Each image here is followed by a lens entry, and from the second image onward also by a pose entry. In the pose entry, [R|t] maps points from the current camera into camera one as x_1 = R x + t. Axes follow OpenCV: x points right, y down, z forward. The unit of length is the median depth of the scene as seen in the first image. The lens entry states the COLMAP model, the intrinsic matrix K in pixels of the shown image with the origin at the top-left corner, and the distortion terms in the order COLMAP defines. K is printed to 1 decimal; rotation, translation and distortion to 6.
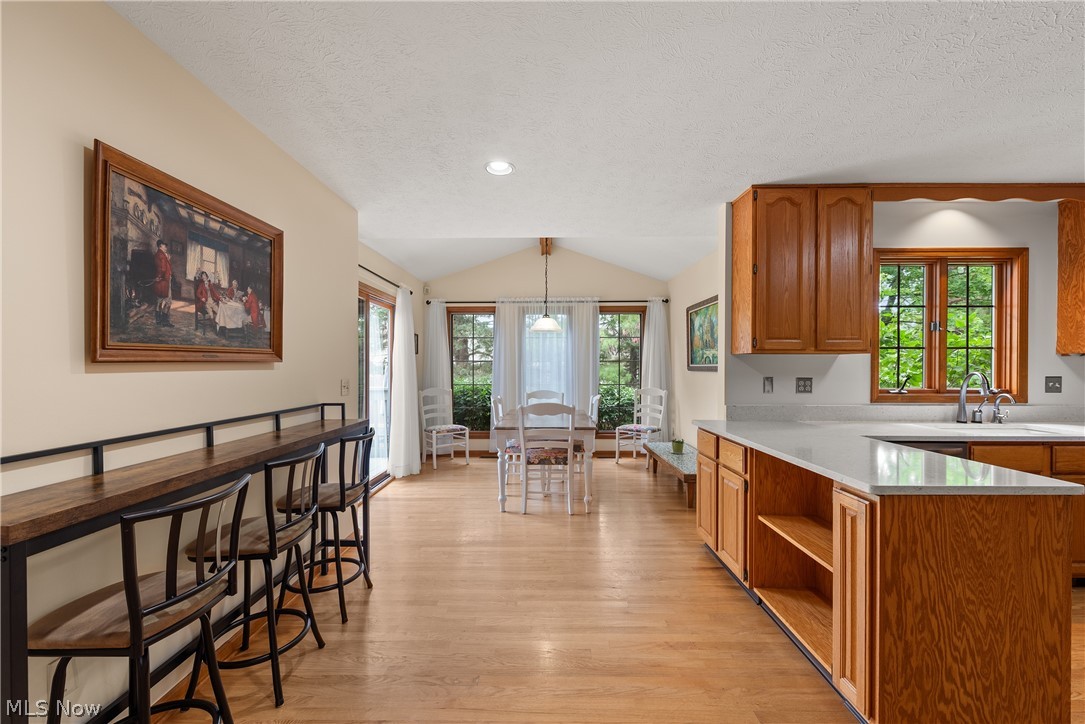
lens RADIAL K [[436.7, 0, 542.7], [0, 436.7, 366.7], [0, 0, 1]] dist [0.001505, -0.000561]
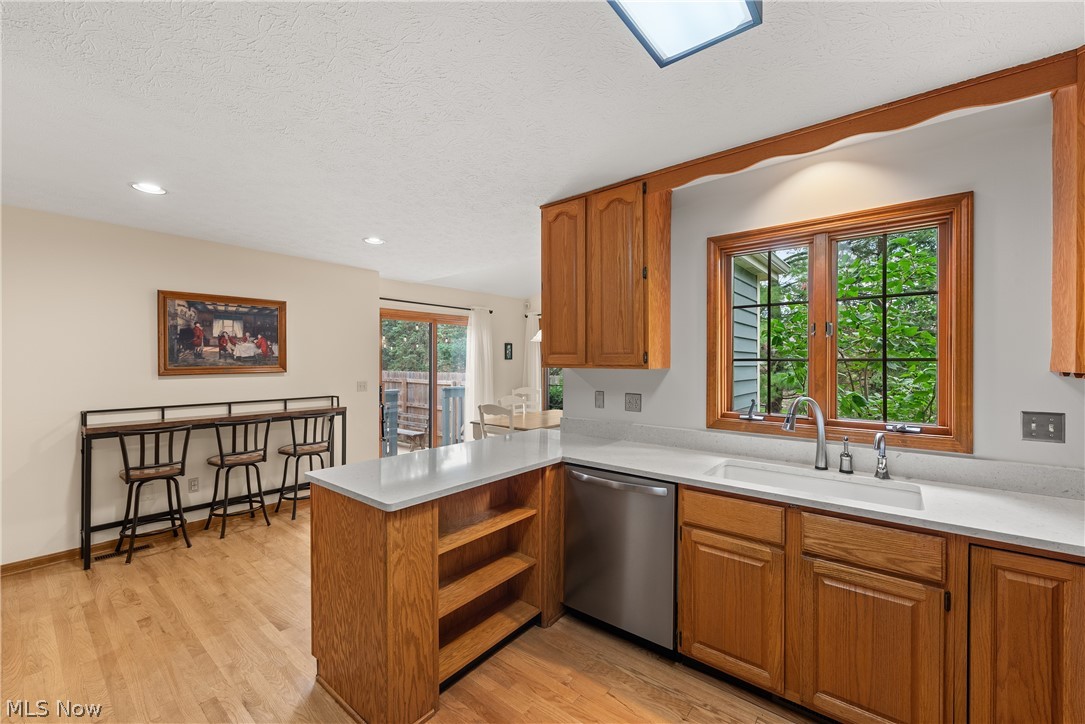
lens RADIAL K [[436.7, 0, 539.6], [0, 436.7, 359.7], [0, 0, 1]] dist [0.001505, -0.000561]
pose [[0.779513, -0.002838, -0.626380, 1.670147], [-0.001653, 0.999977, -0.006587, -0.064168], [0.626384, 0.006170, 0.779490, 0.279922]]
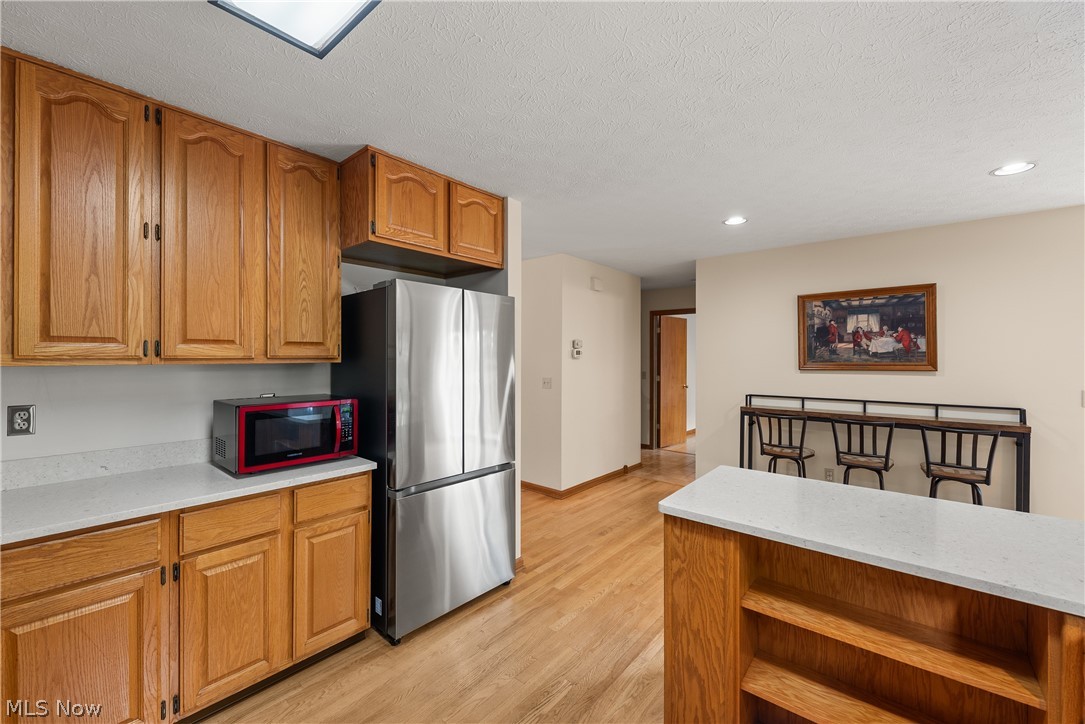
lens RADIAL K [[436.7, 0, 542.9], [0, 436.7, 359.1], [0, 0, 1]] dist [0.001505, -0.000561]
pose [[-0.639801, 0.002275, -0.768537, 1.684638], [-0.003834, 0.999974, 0.006152, -0.066834], [0.768531, 0.006882, -0.639776, 1.106654]]
